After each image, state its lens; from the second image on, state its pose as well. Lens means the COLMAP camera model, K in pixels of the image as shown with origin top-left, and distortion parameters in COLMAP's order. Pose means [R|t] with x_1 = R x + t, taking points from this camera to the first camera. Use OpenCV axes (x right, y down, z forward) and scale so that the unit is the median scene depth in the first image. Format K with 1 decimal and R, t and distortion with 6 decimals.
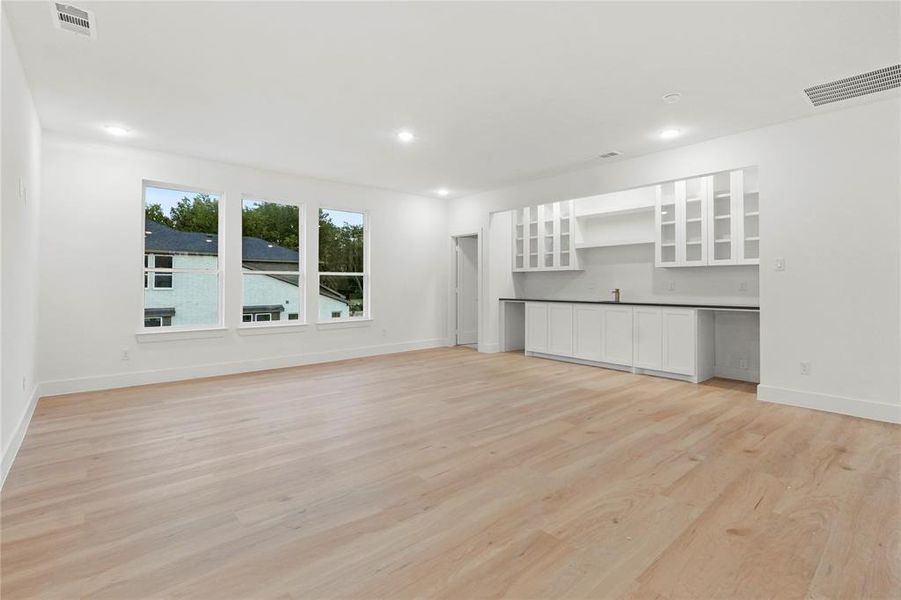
lens RADIAL K [[416.0, 0, 454.8], [0, 416.0, 279.8], [0, 0, 1]] dist [-0.001842, 0.000154]
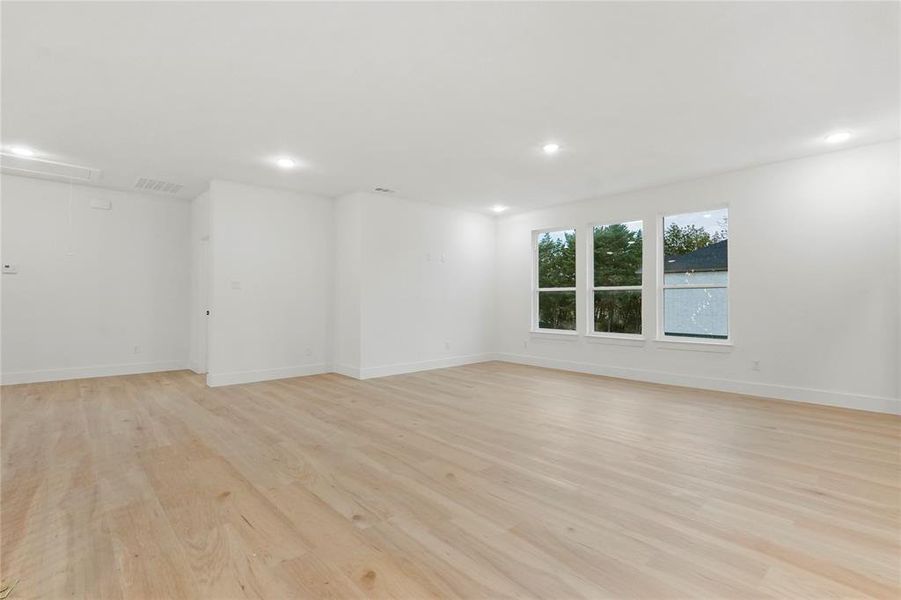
lens RADIAL K [[416.0, 0, 451.1], [0, 416.0, 301.4], [0, 0, 1]] dist [-0.001842, 0.000154]
pose [[0.033398, 0.001199, -0.999441, 1.374957], [0.011693, 0.999930, 0.001591, 0.021509], [0.999374, -0.011739, 0.033382, 1.160657]]
